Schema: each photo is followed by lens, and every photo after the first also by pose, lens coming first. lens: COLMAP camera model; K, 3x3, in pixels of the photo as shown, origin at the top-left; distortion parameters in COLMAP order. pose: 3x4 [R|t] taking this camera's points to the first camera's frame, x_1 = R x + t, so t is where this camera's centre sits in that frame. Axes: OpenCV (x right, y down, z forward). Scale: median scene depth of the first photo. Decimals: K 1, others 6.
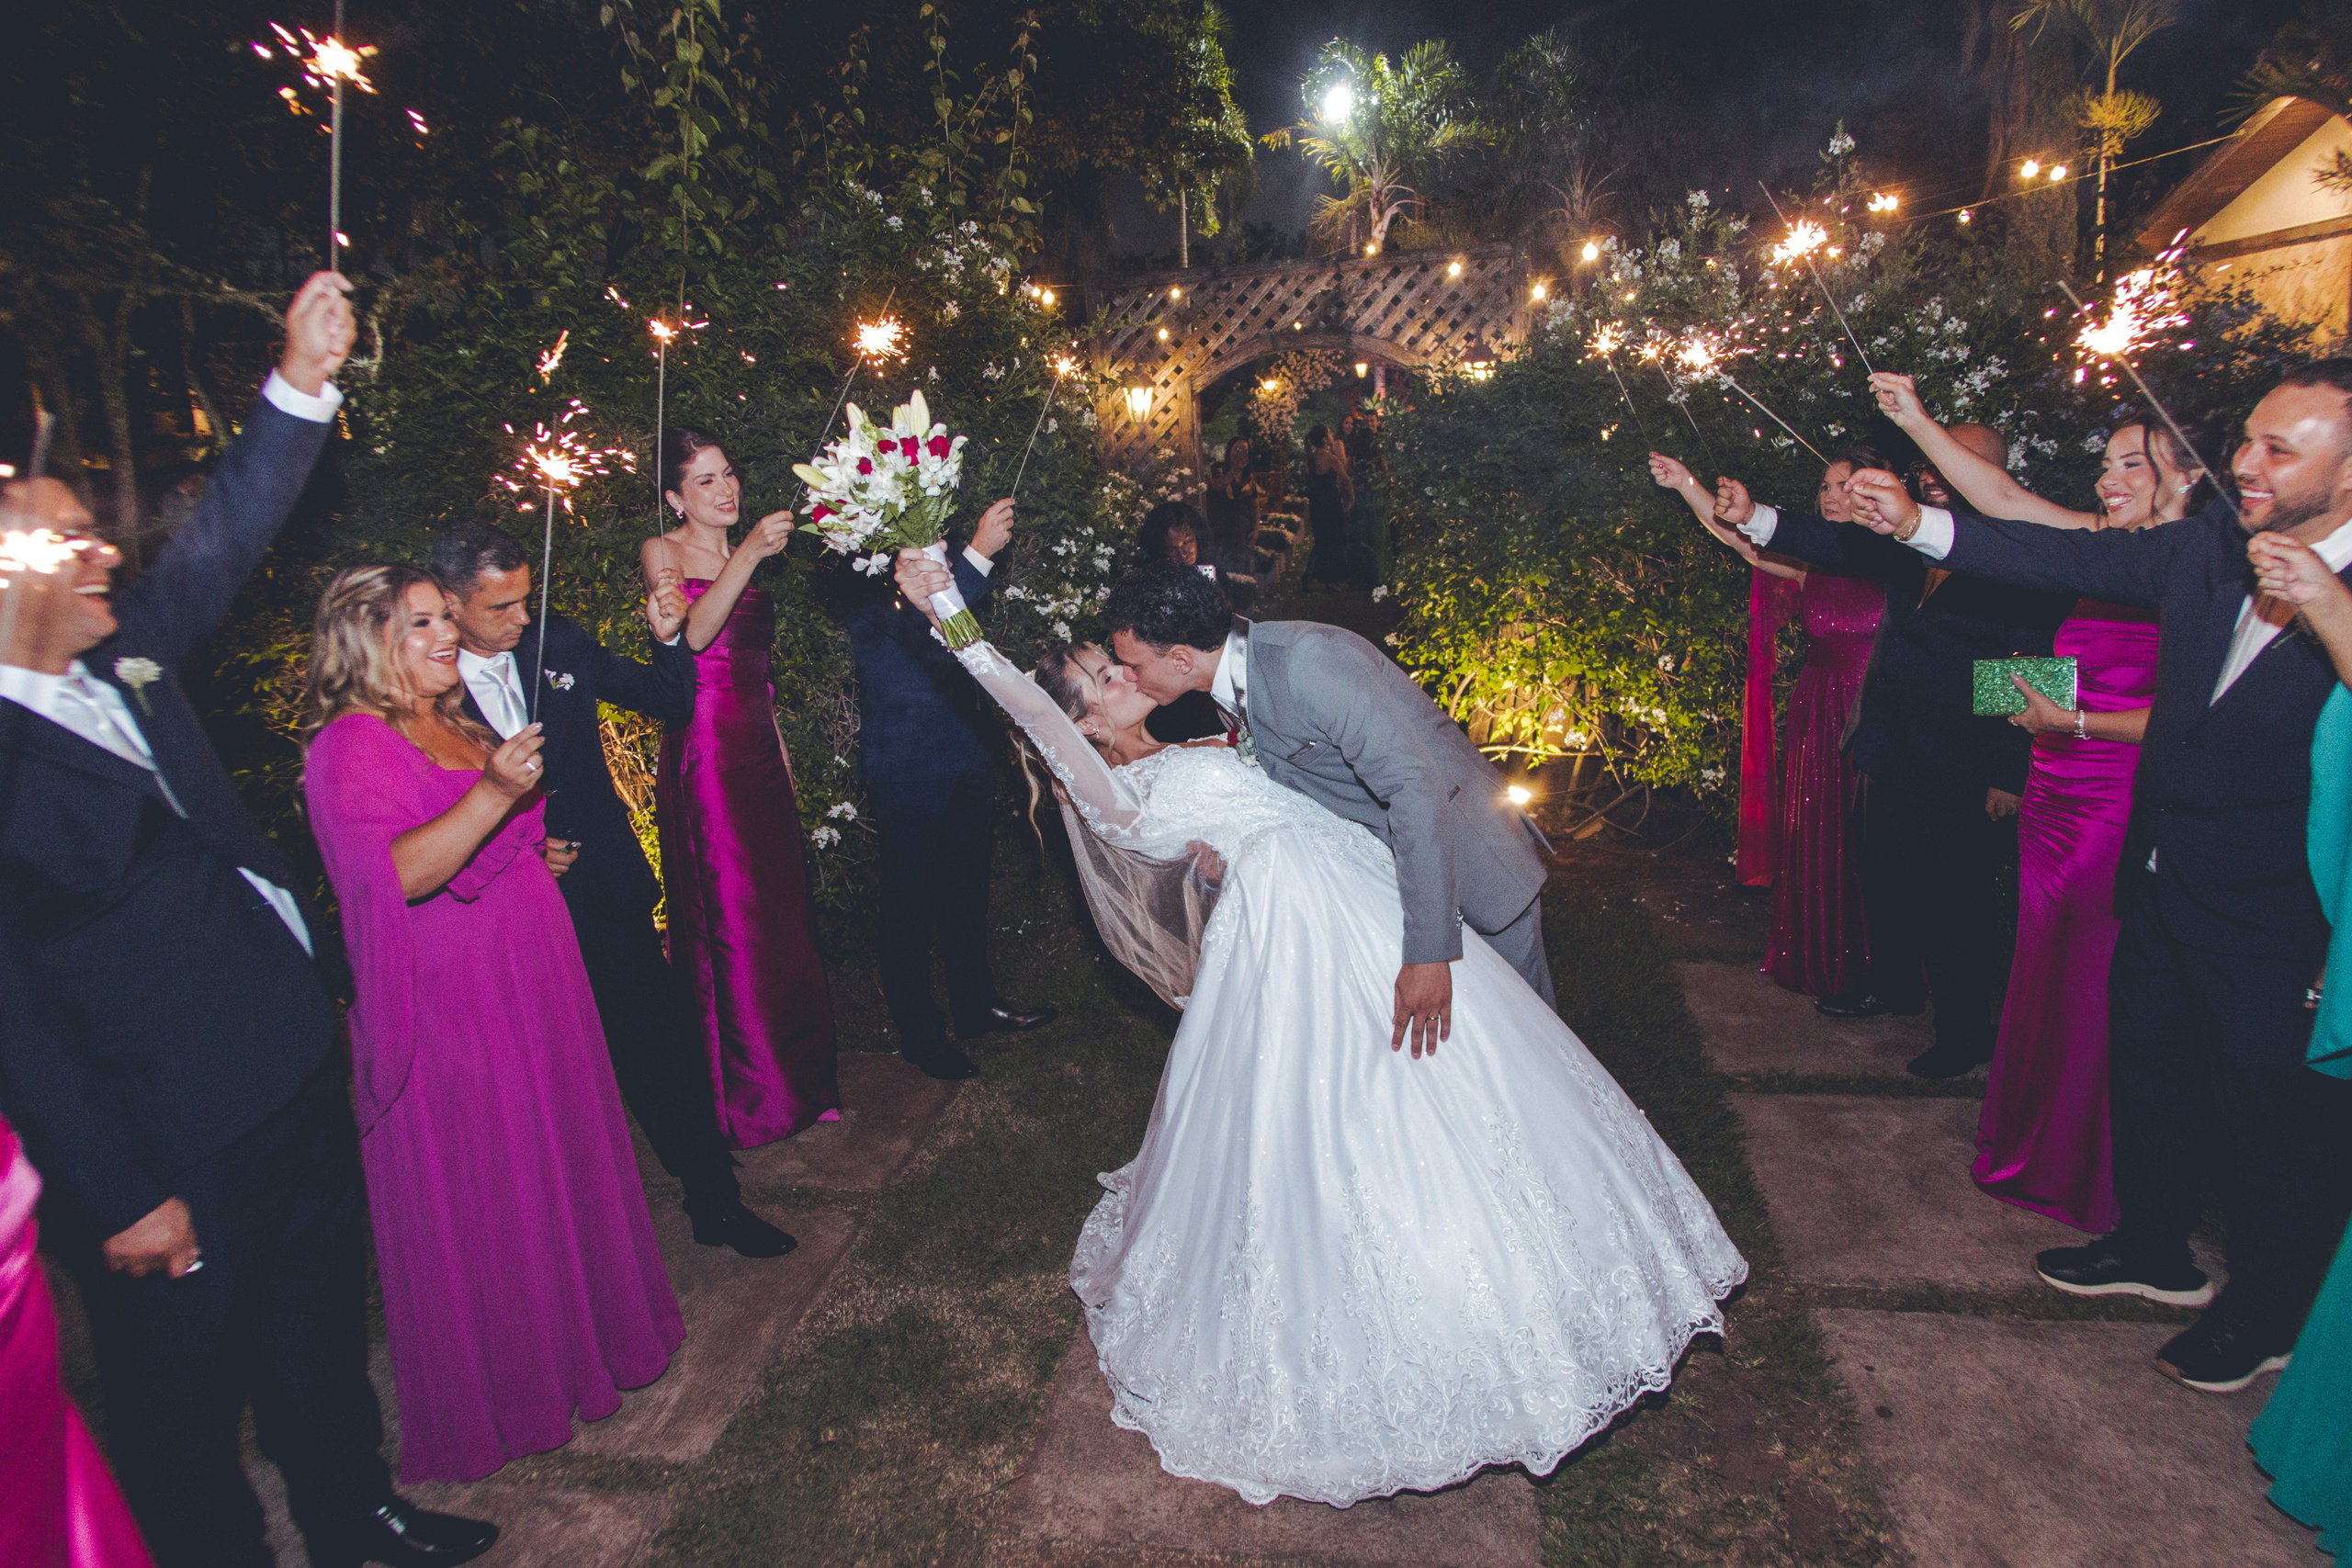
lens RADIAL K [[1518.9, 0, 1168.1], [0, 1518.9, 791.5], [0, 0, 1]] dist [-0.023149, 0.004806]
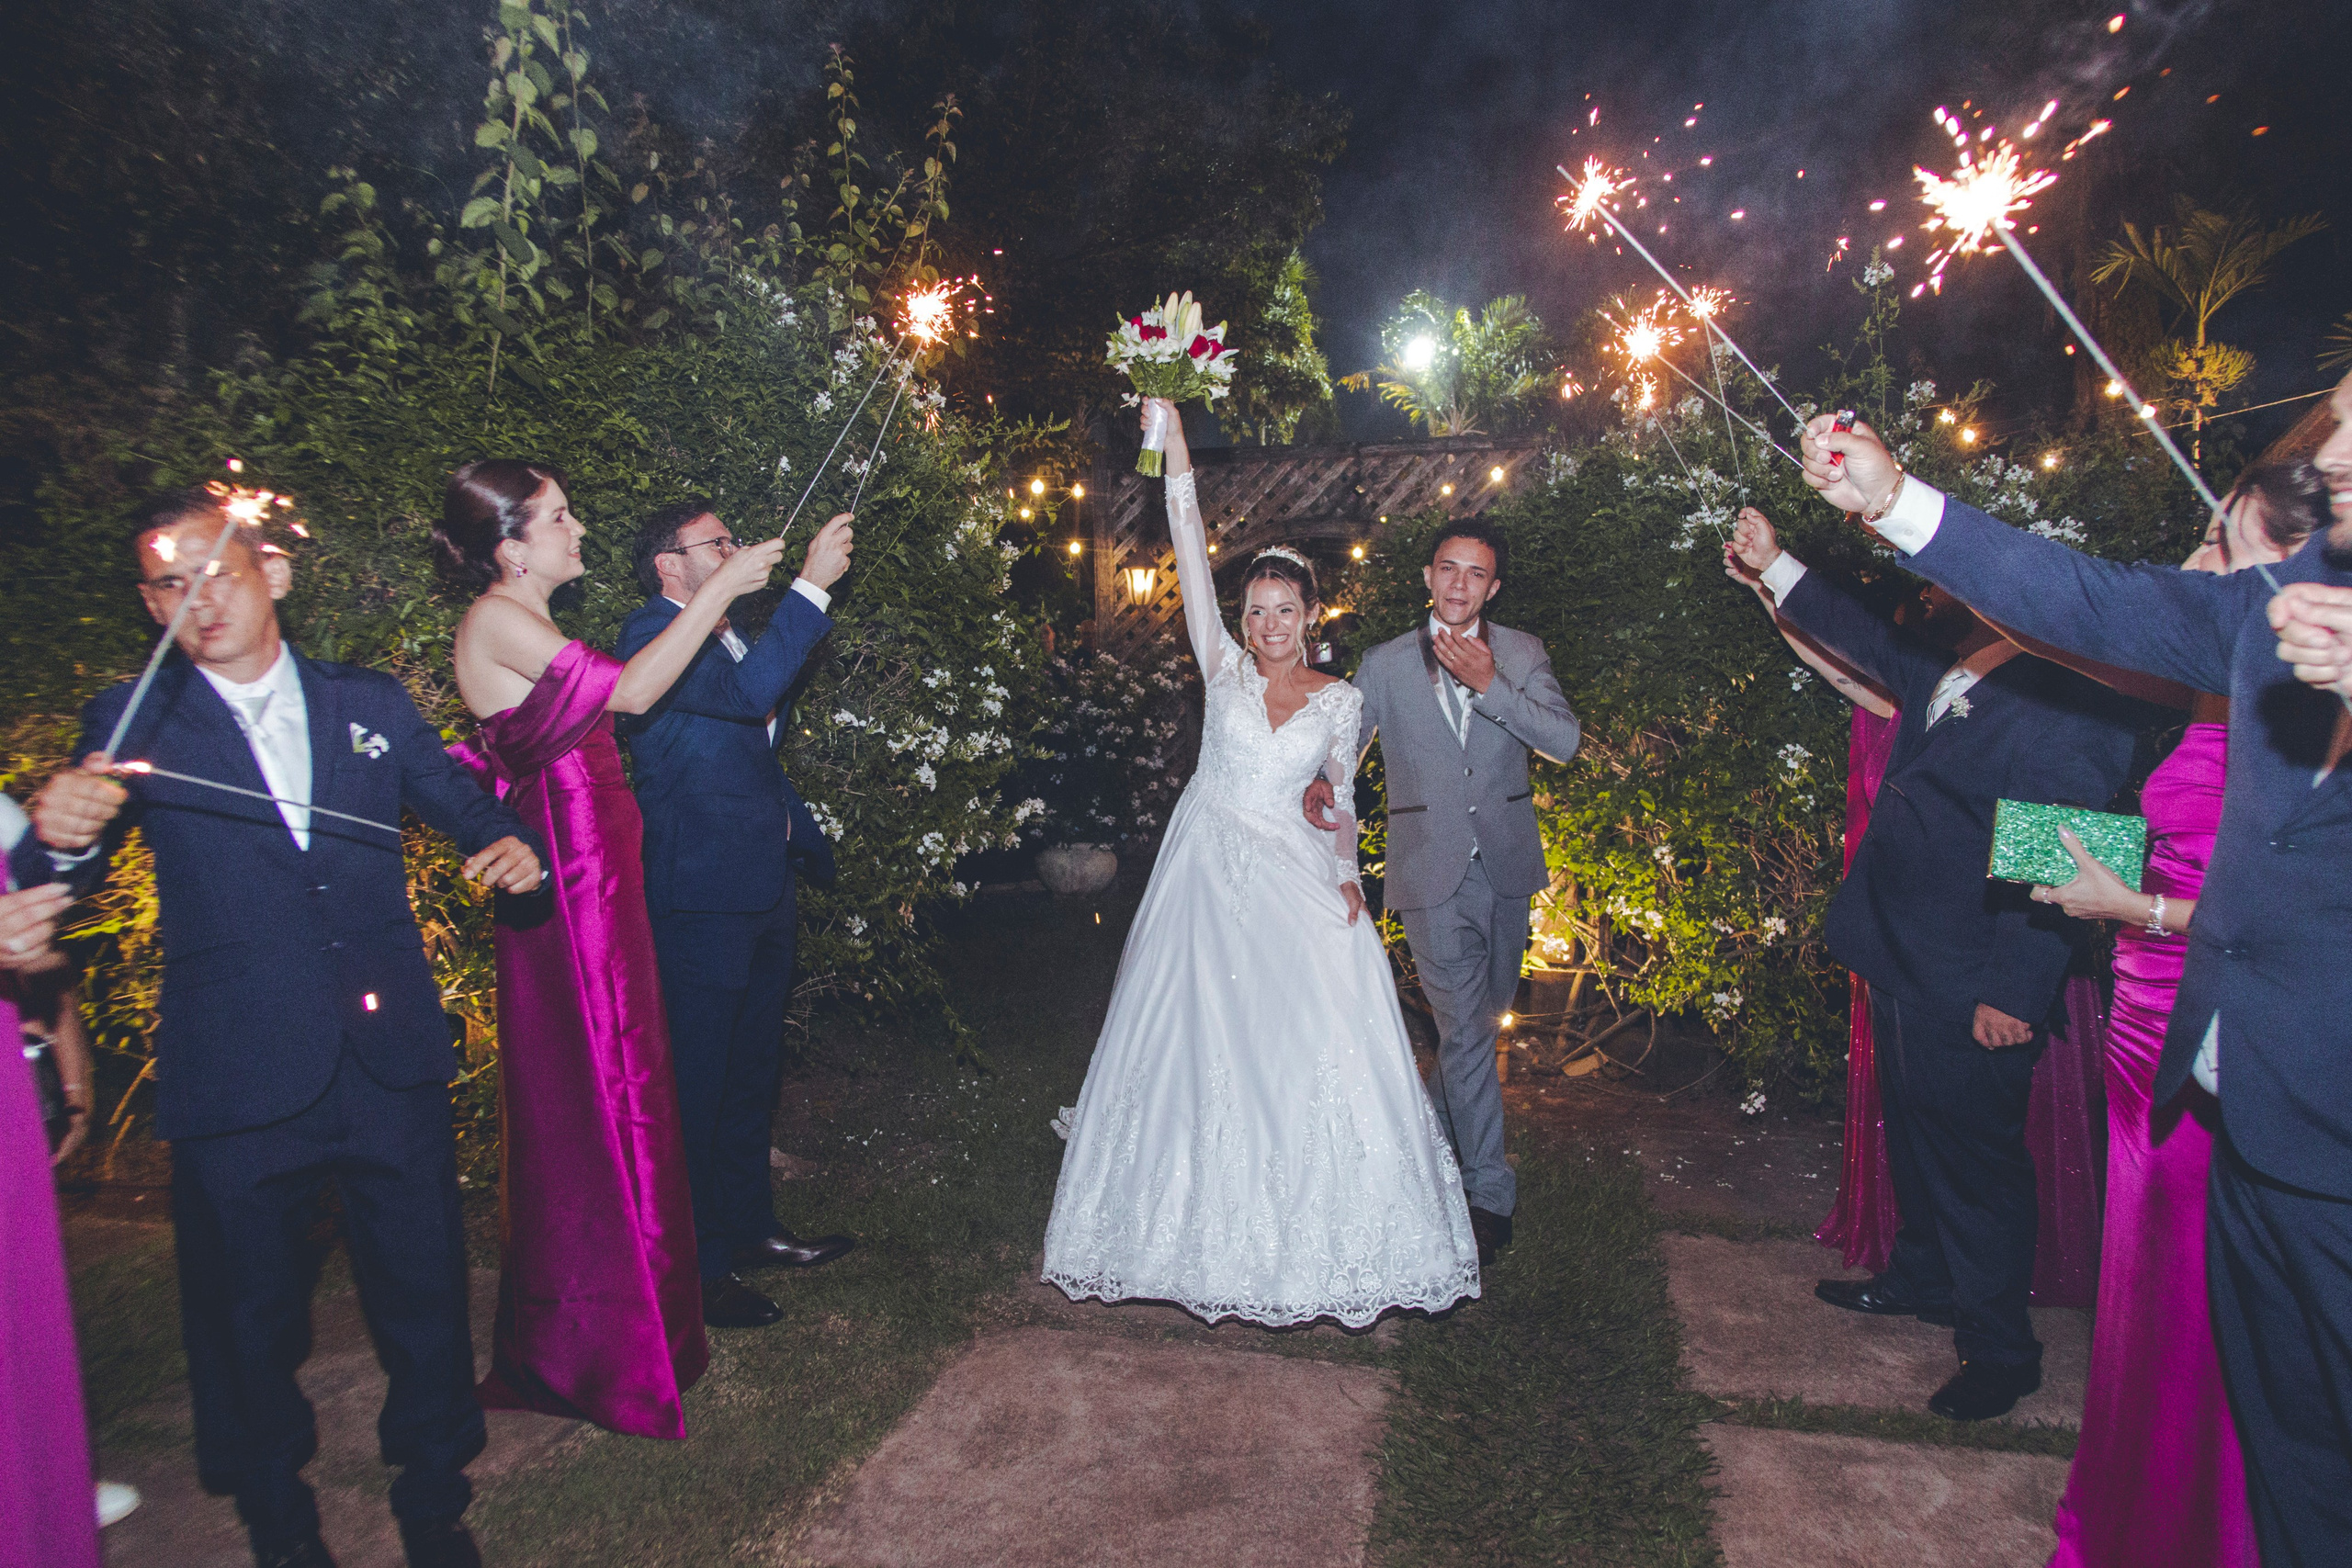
lens RADIAL K [[1518.9, 0, 1170.9], [0, 1518.9, 784.0], [0, 0, 1]] dist [-0.023149, 0.004806]
pose [[0.997028, 0.051275, -0.057496, 0.094446], [-0.059821, 0.985557, -0.158427, 0.019164], [0.048542, 0.161395, 0.985695, 0.153900]]
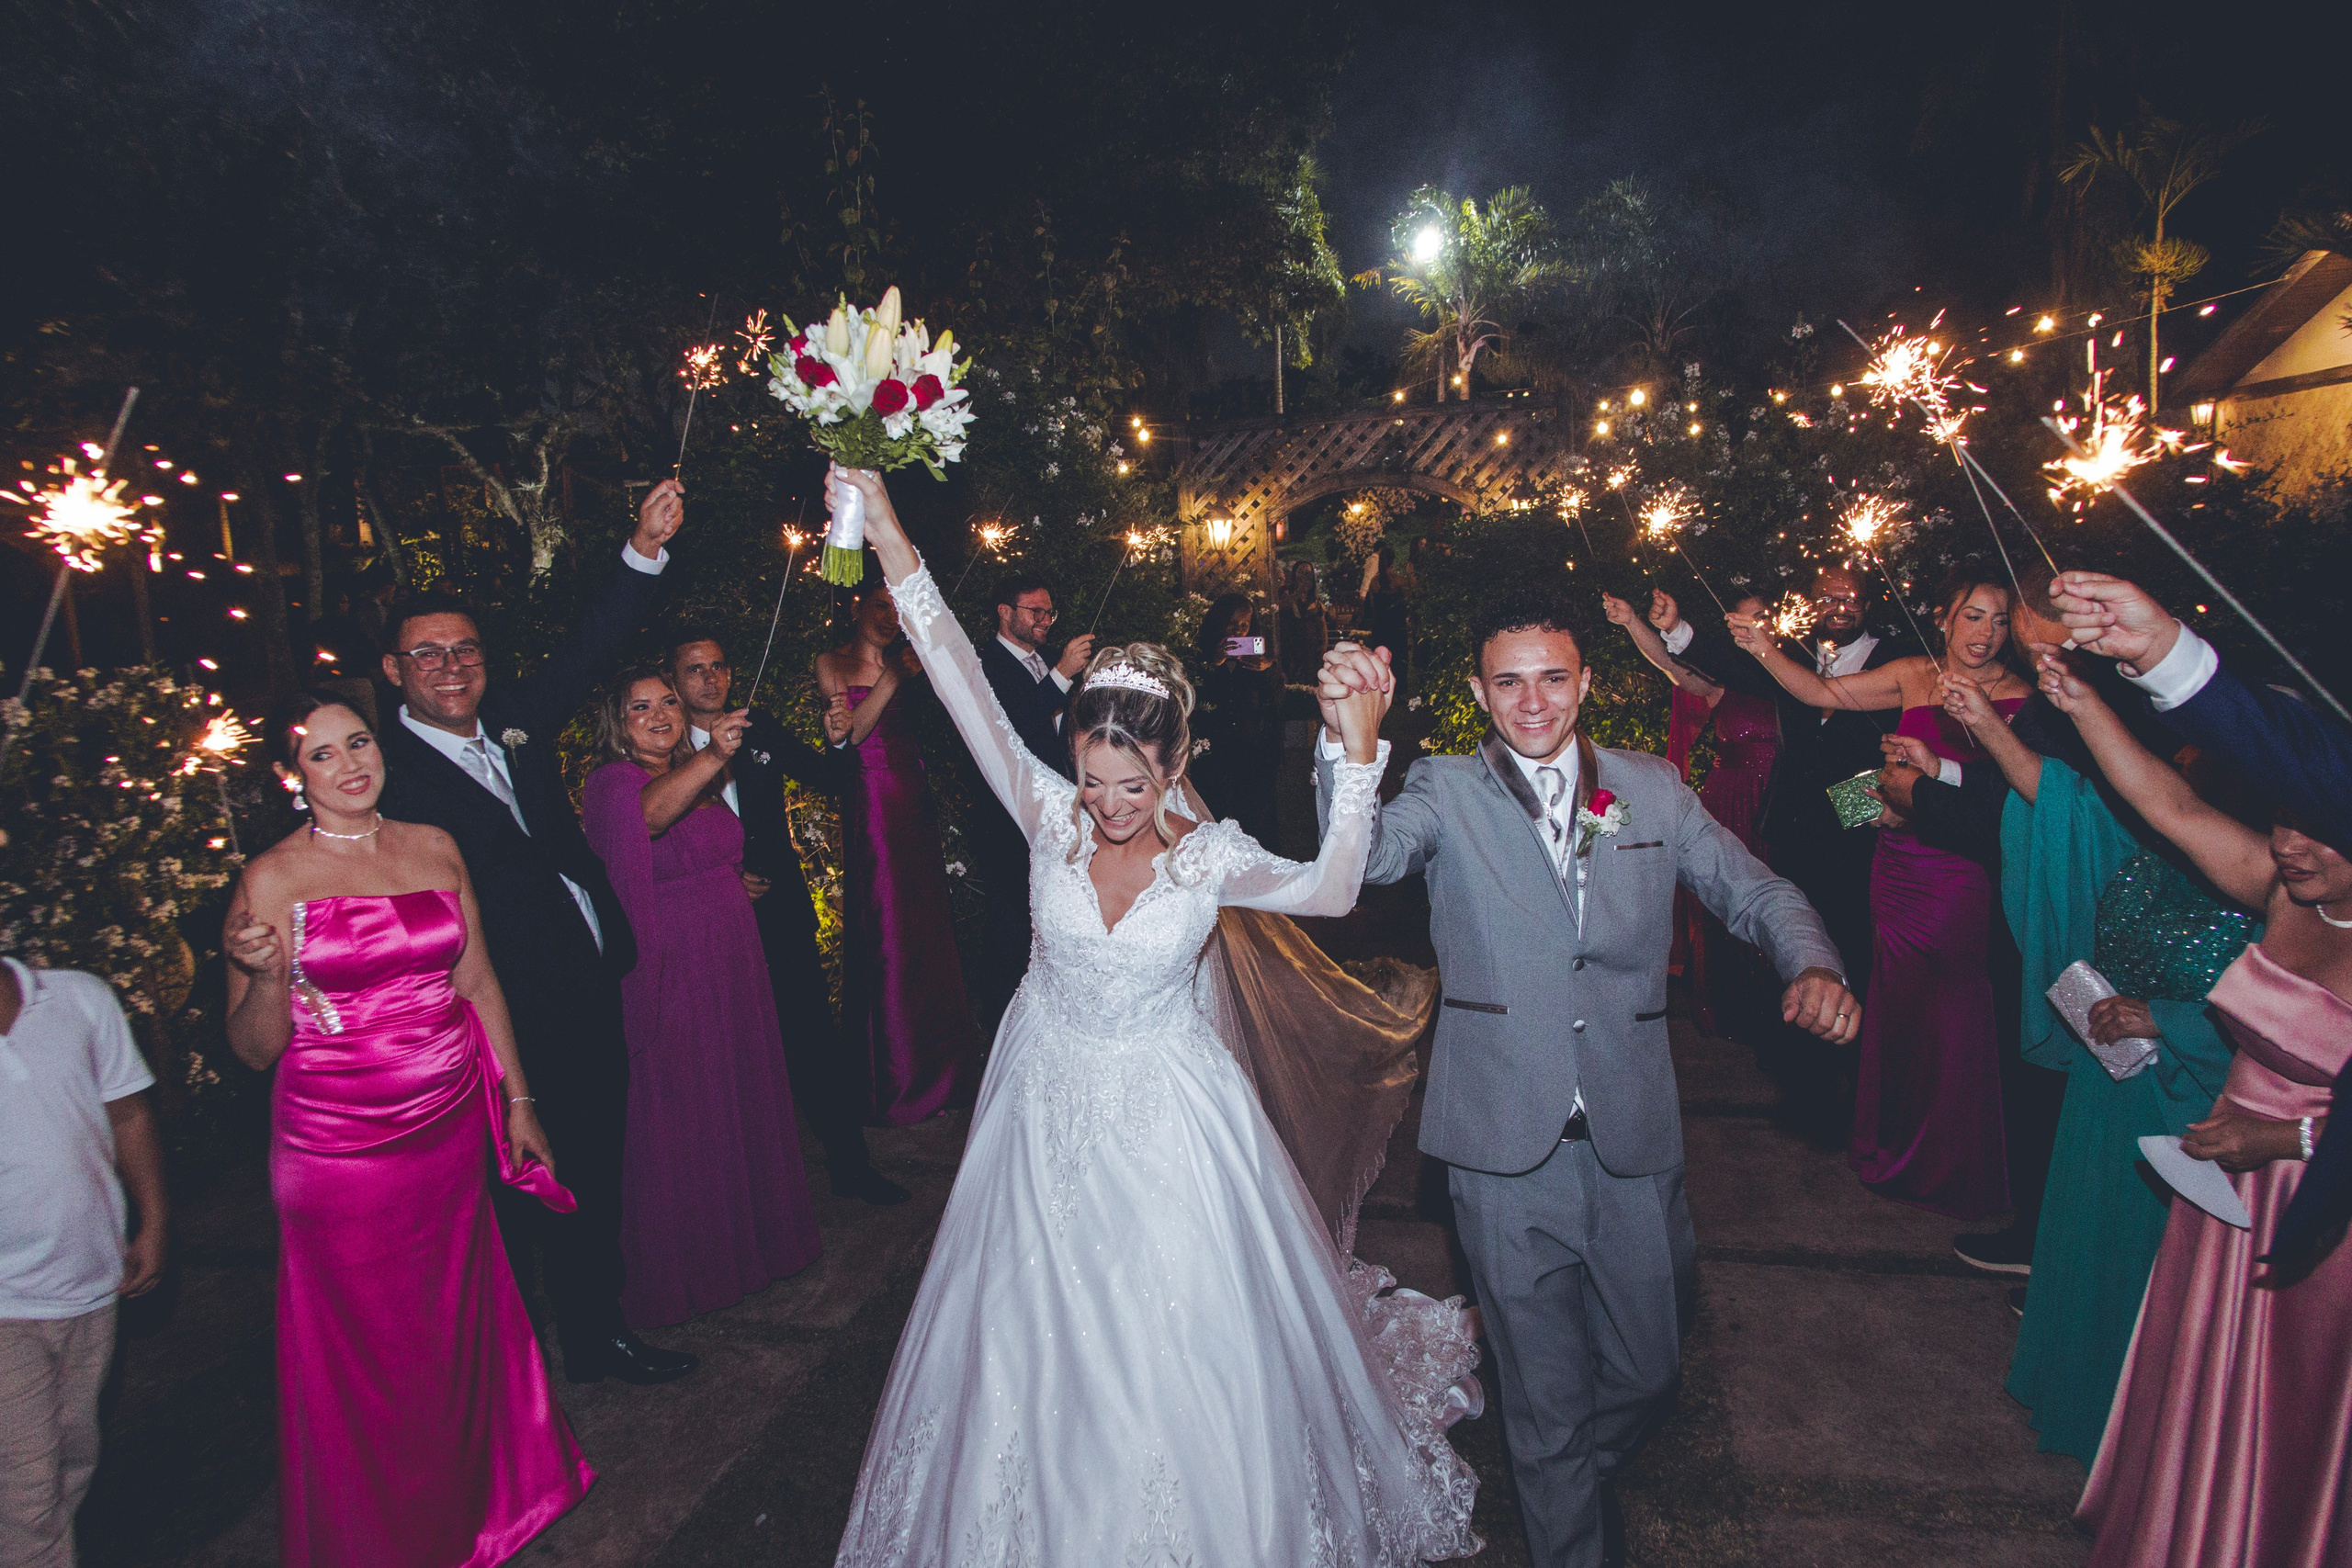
lens RADIAL K [[1518.9, 0, 1161.0], [0, 1518.9, 787.0], [0, 0, 1]] dist [-0.023149, 0.004806]
pose [[0.997529, 0.017208, -0.068112, 0.027347], [-0.022288, 0.996968, -0.074551, 0.024676], [0.066623, 0.075885, 0.994888, -0.166715]]
